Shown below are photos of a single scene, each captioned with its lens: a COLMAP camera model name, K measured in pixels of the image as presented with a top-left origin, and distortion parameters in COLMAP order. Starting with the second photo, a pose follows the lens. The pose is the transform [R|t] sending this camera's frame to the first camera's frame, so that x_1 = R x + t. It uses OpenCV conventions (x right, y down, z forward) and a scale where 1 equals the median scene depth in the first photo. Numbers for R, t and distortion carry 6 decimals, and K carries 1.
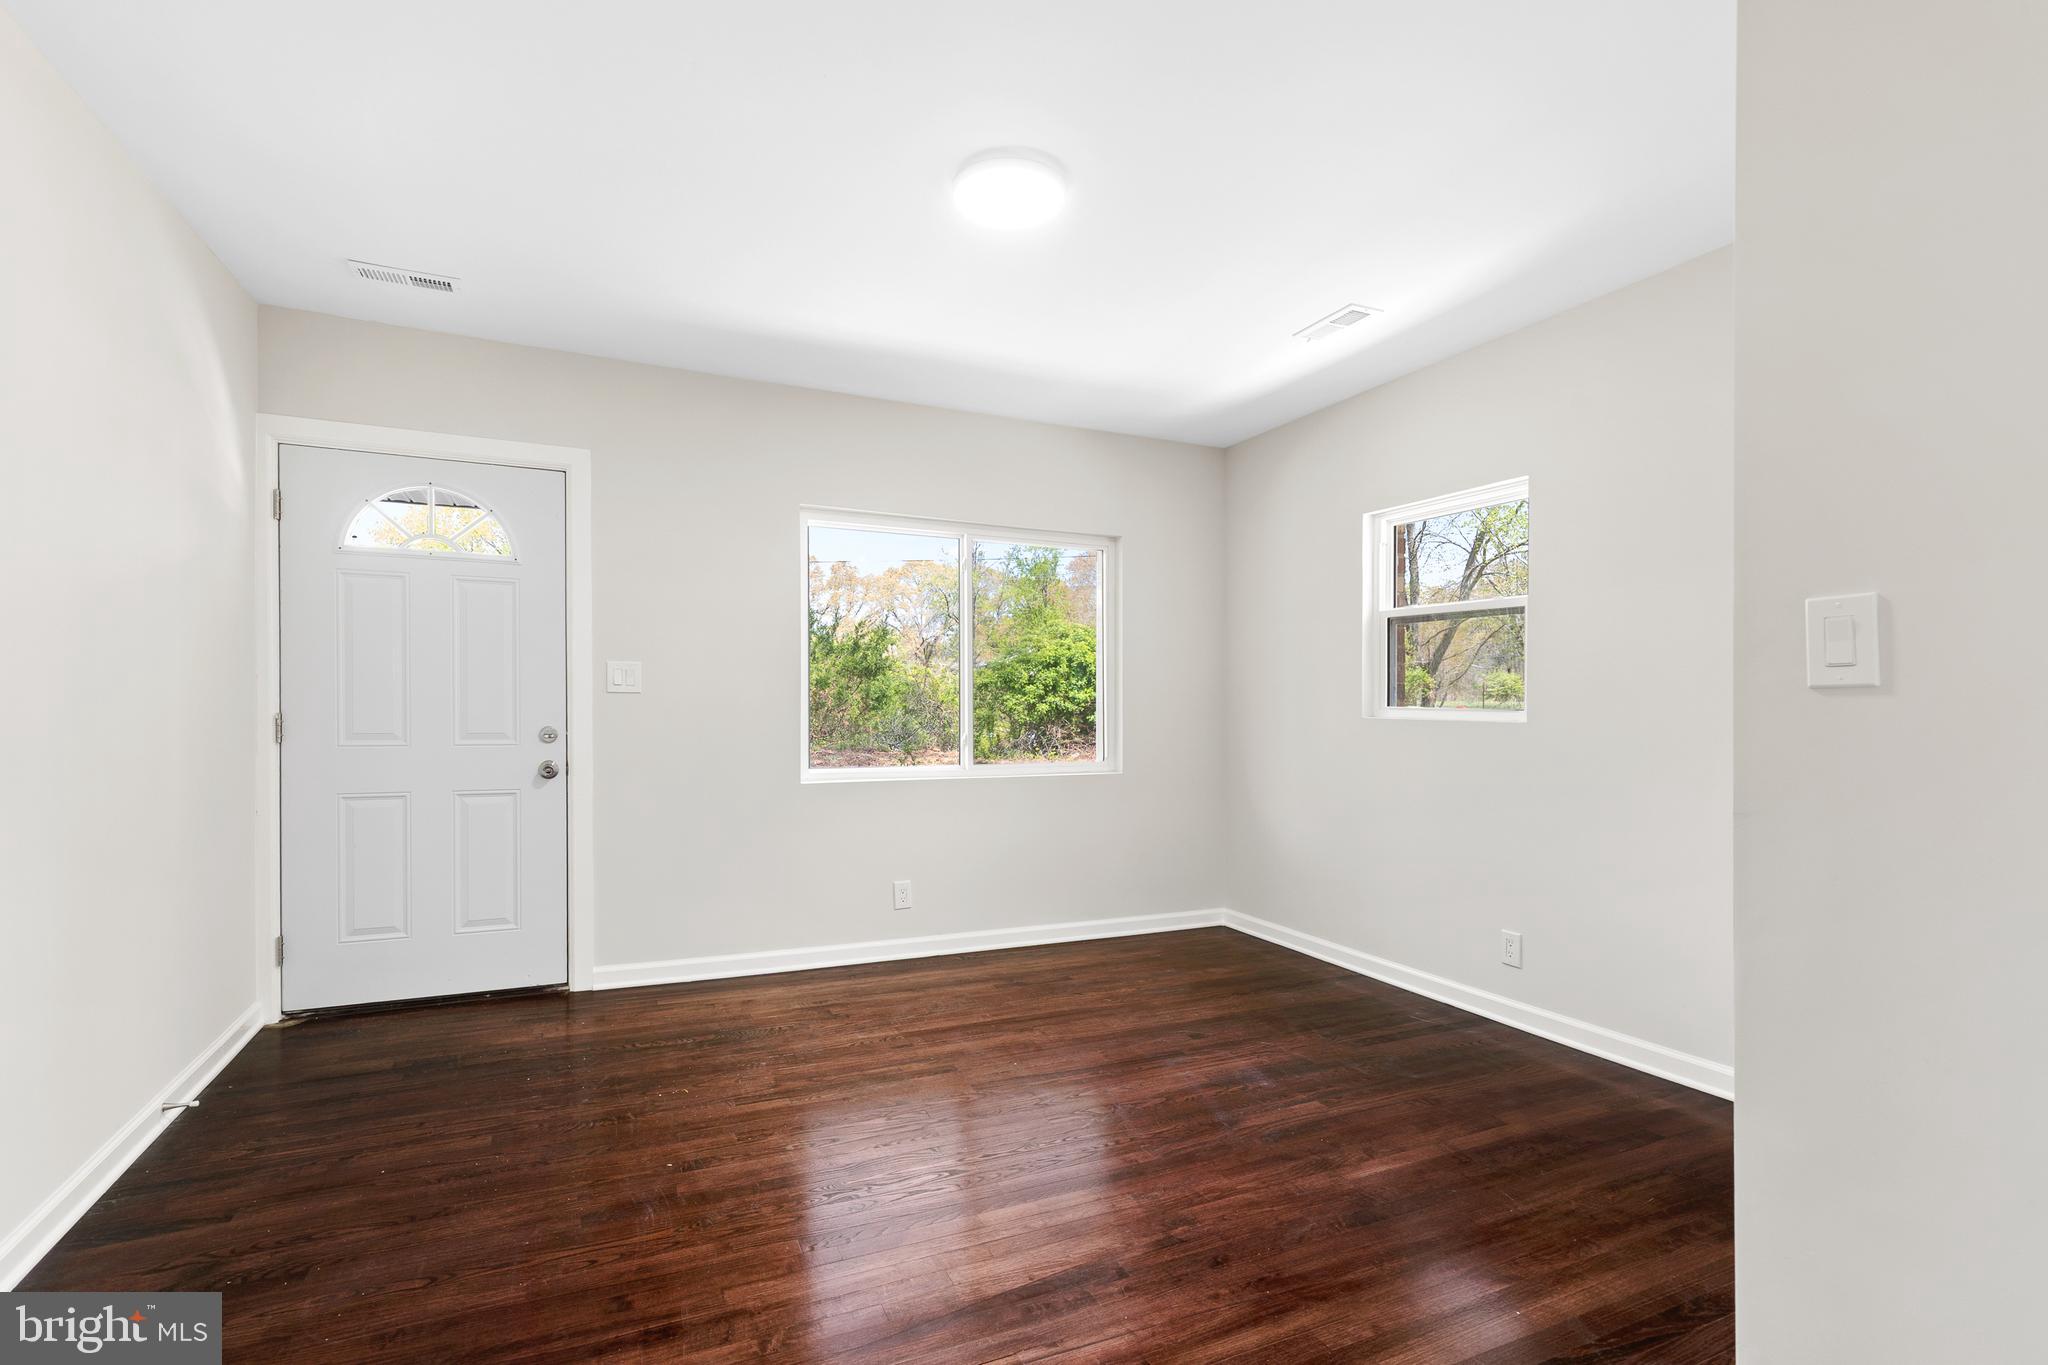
lens RADIAL K [[926.8, 0, 1025.8], [0, 926.8, 686.1], [0, 0, 1]] dist [0.008076, -0.000794]
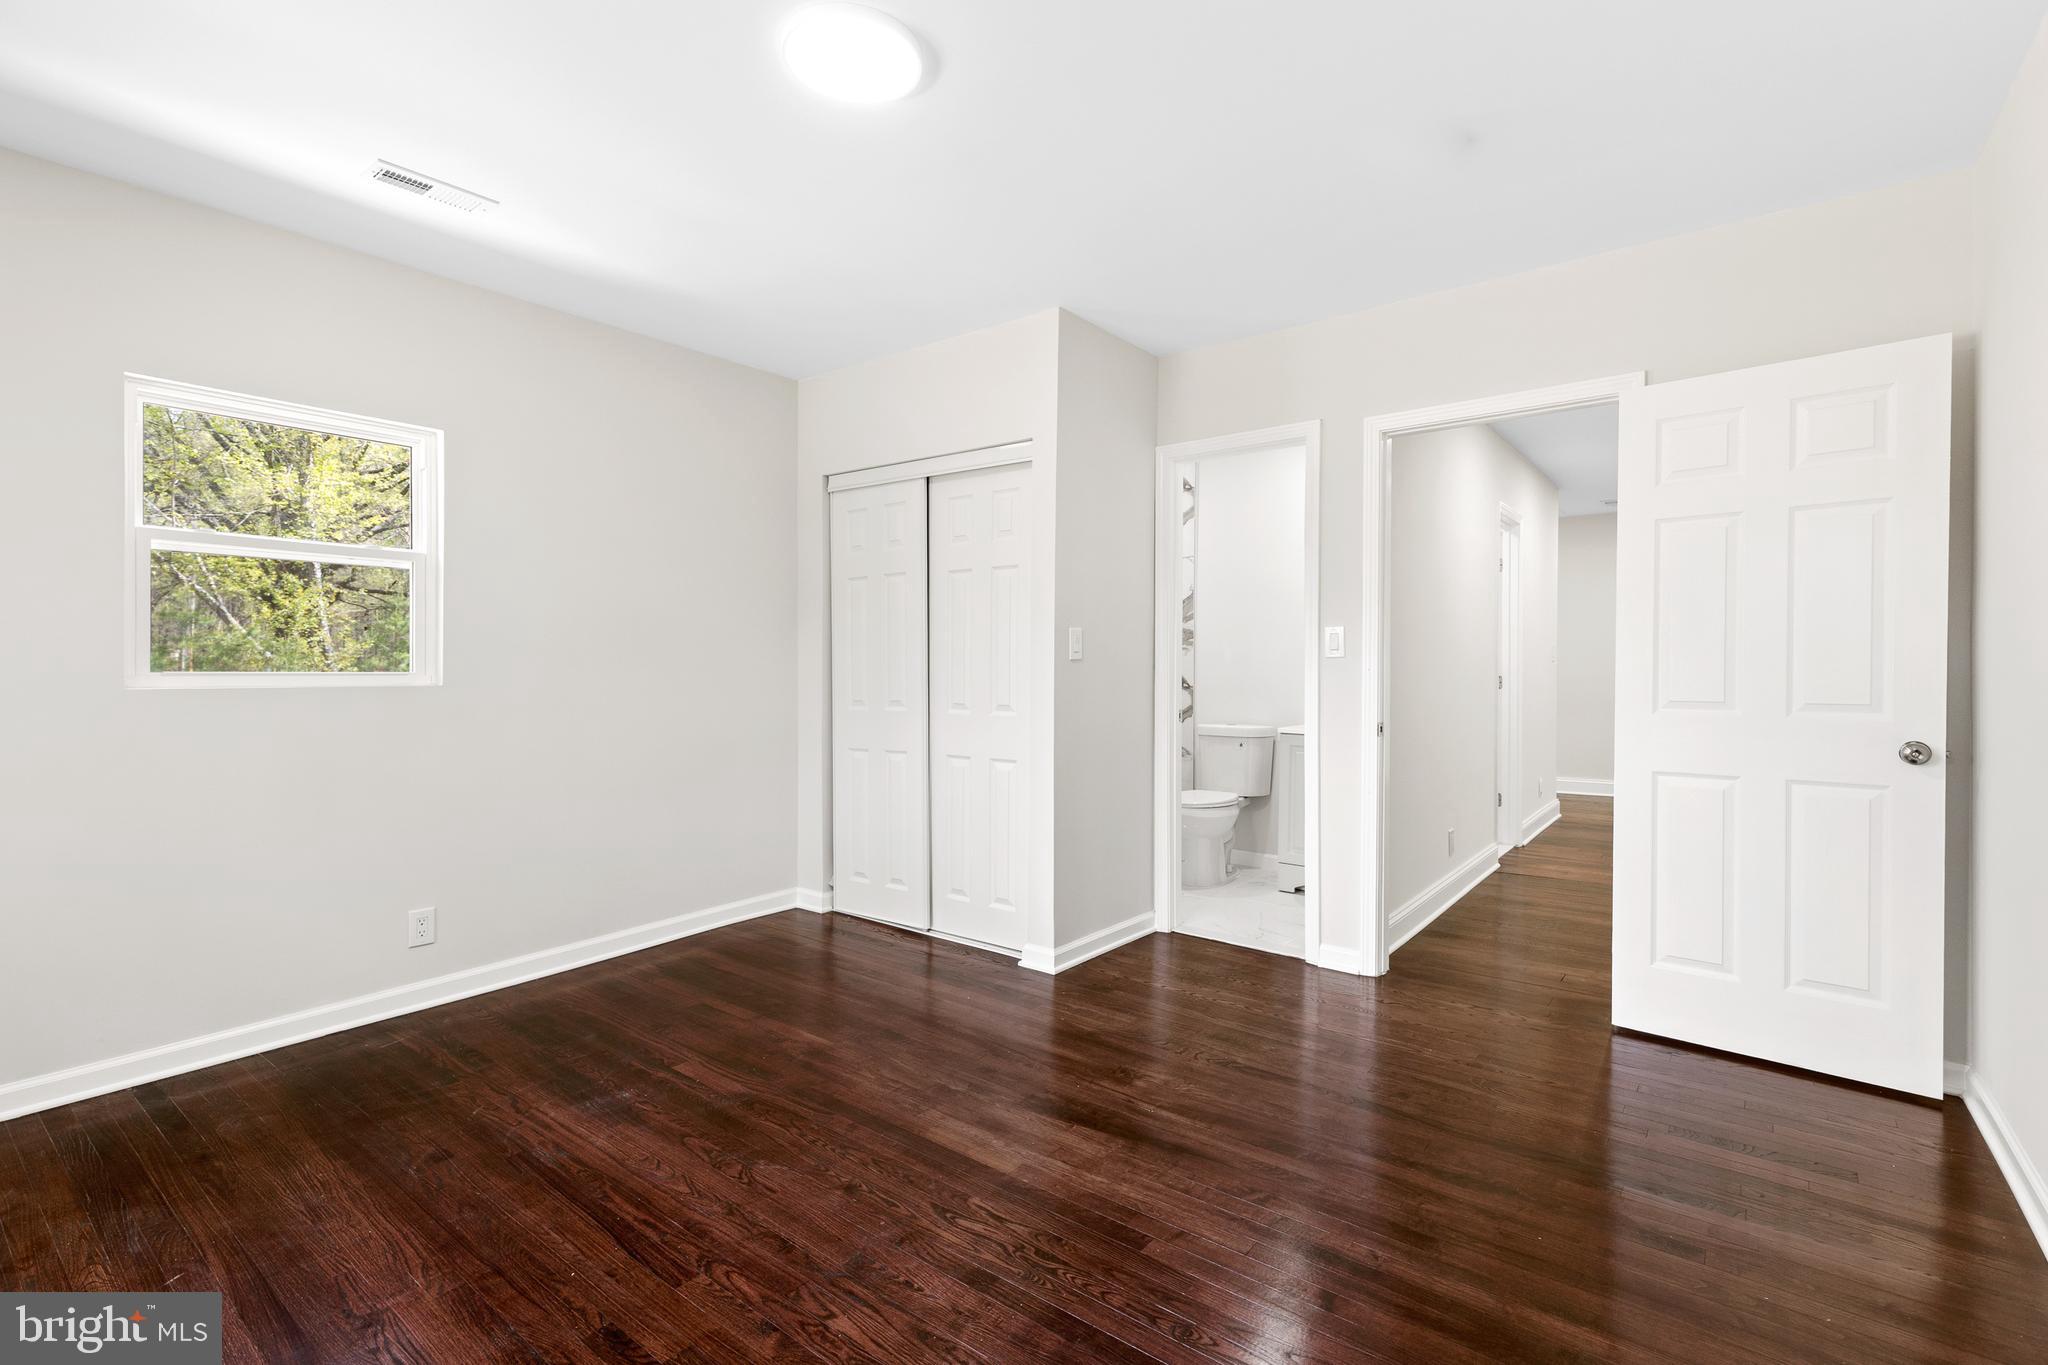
lens RADIAL K [[926.8, 0, 1021.6], [0, 926.8, 674.0], [0, 0, 1]] dist [0.008076, -0.000794]
pose [[-0.444257, -0.015023, 0.895773, -0.739412], [-0.017440, 0.999815, 0.008118, 0.010471], [-0.895730, -0.012016, -0.444437, 1.112311]]
